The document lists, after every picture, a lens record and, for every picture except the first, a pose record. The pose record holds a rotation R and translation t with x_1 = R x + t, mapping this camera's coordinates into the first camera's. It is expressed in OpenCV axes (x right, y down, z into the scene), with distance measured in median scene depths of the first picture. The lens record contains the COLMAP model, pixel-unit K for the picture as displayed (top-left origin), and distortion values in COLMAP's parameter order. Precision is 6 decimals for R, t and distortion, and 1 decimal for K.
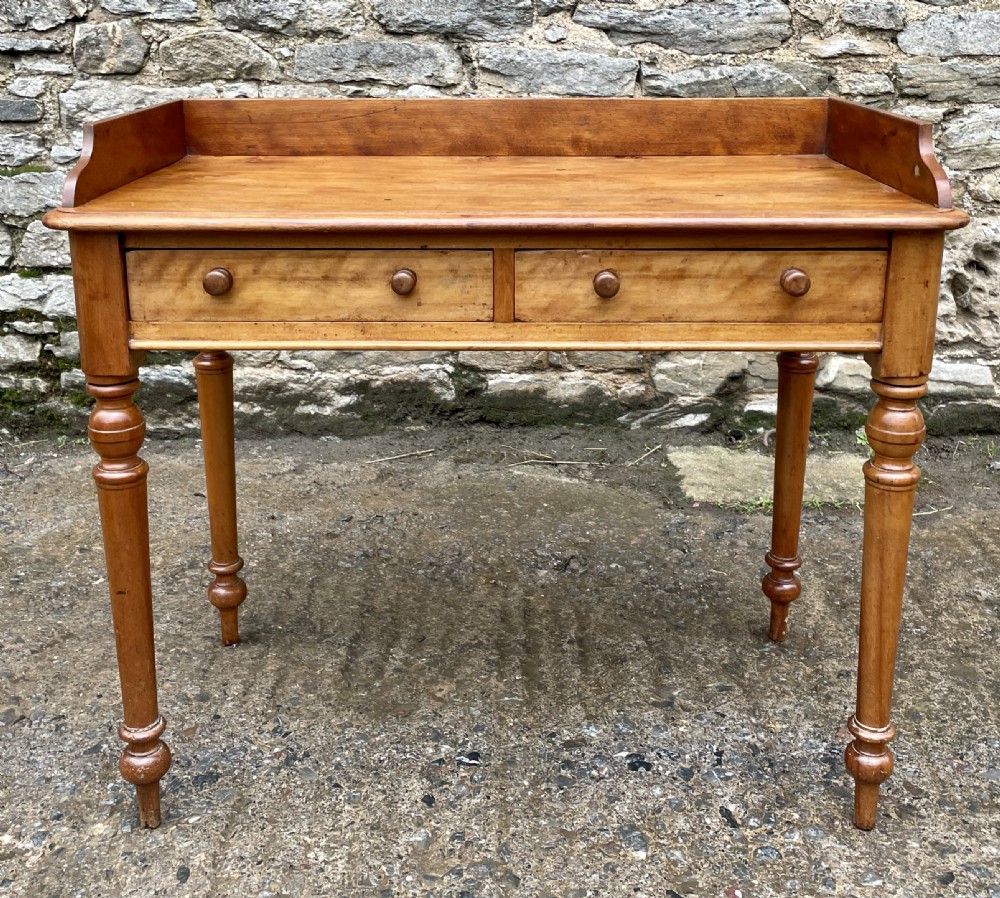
lens RADIAL K [[1177.1, 0, 494.7], [0, 1177.1, 328.1], [0, 0, 1]] dist [0.087113, -0.115325]
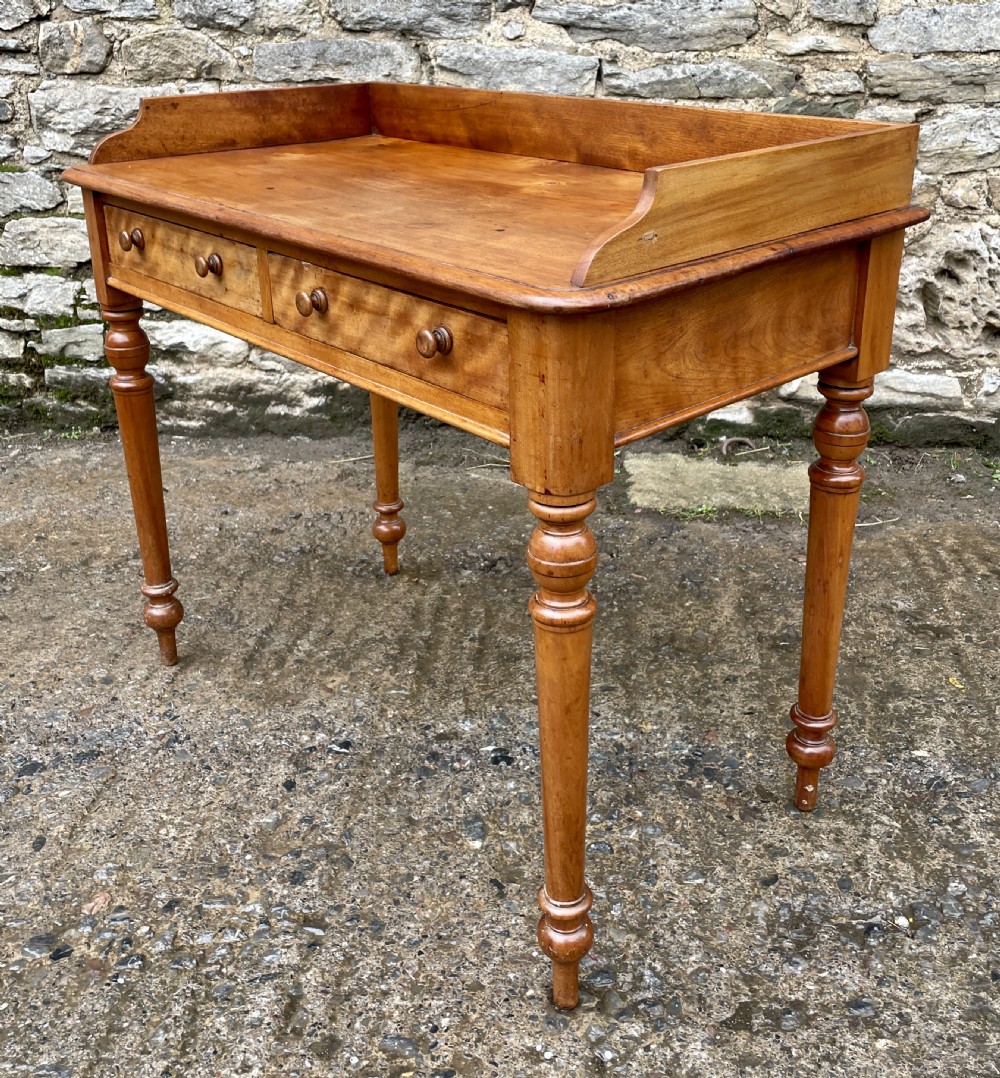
lens RADIAL K [[1143.3, 0, 504.5], [0, 1143.3, 435.5], [0, 0, 1]] dist [0.083204, -0.113872]
pose [[0.997143, 0.020371, -0.072732, 0.161792], [-0.013971, 0.996071, 0.087449, 0.001875], [0.074228, -0.086183, 0.993510, 0.032325]]
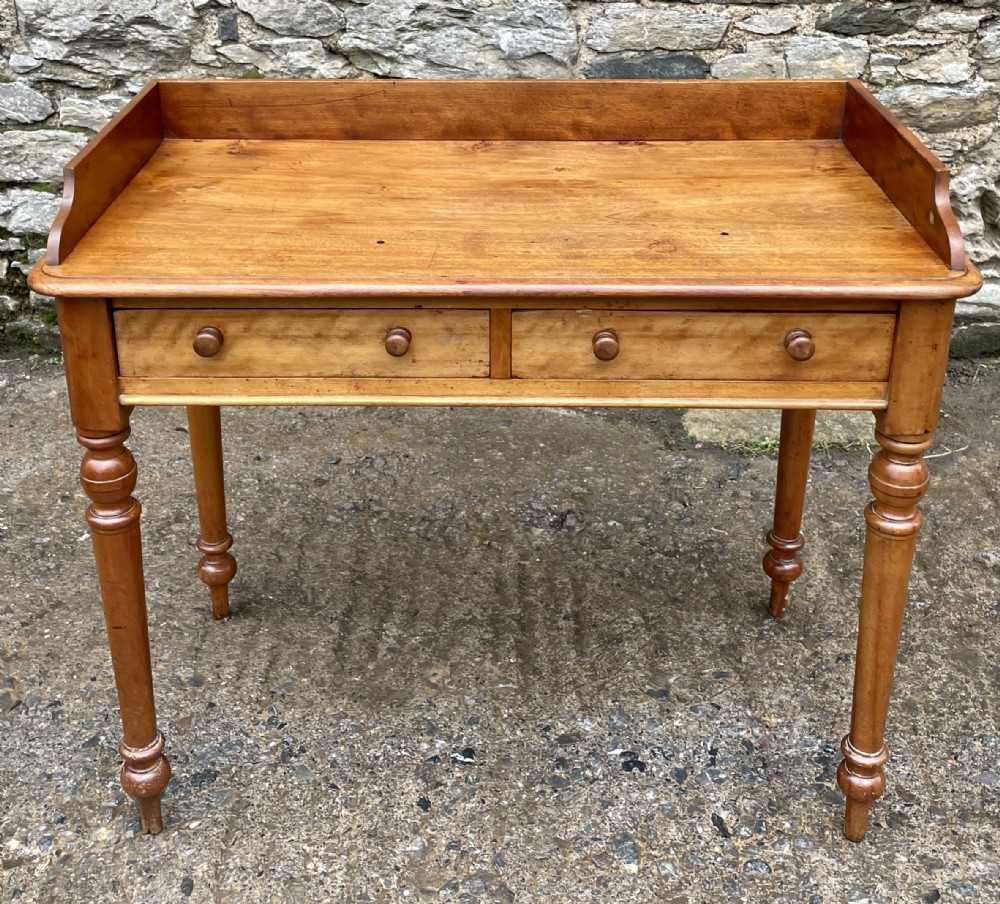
lens RADIAL K [[1298.1, 0, 469.4], [0, 1298.1, 277.5], [0, 0, 1]] dist [0.084124, -0.103285]
pose [[0.999919, 0.000826, -0.012668, -0.002704], [0.000809, 0.991703, 0.128550, -0.156148], [0.012669, -0.128550, 0.991622, -0.041022]]
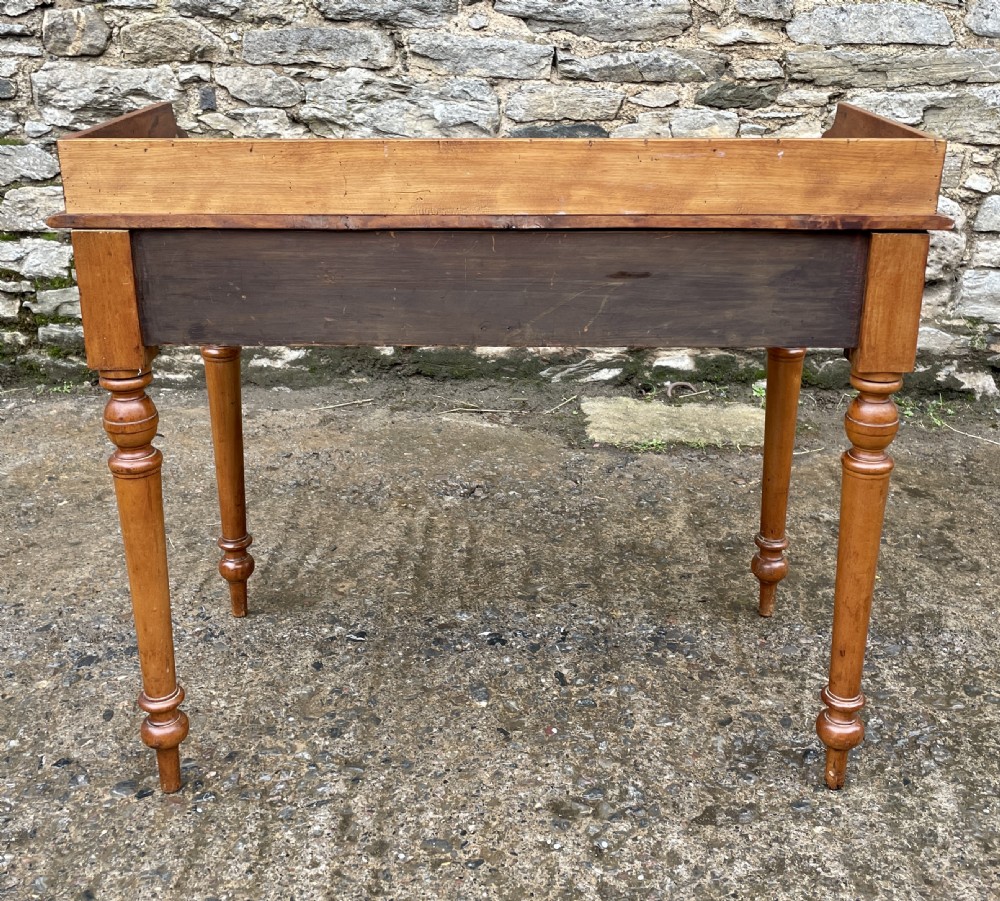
lens RADIAL K [[1173.5, 0, 505.3], [0, 1173.5, 363.1], [0, 0, 1]] dist [0.094541, -0.130744]
pose [[0.999954, 0.006465, -0.007110, 0.116344], [-0.006141, 0.998985, 0.044621, 0.027032], [0.007391, -0.044575, 0.998979, -0.155590]]
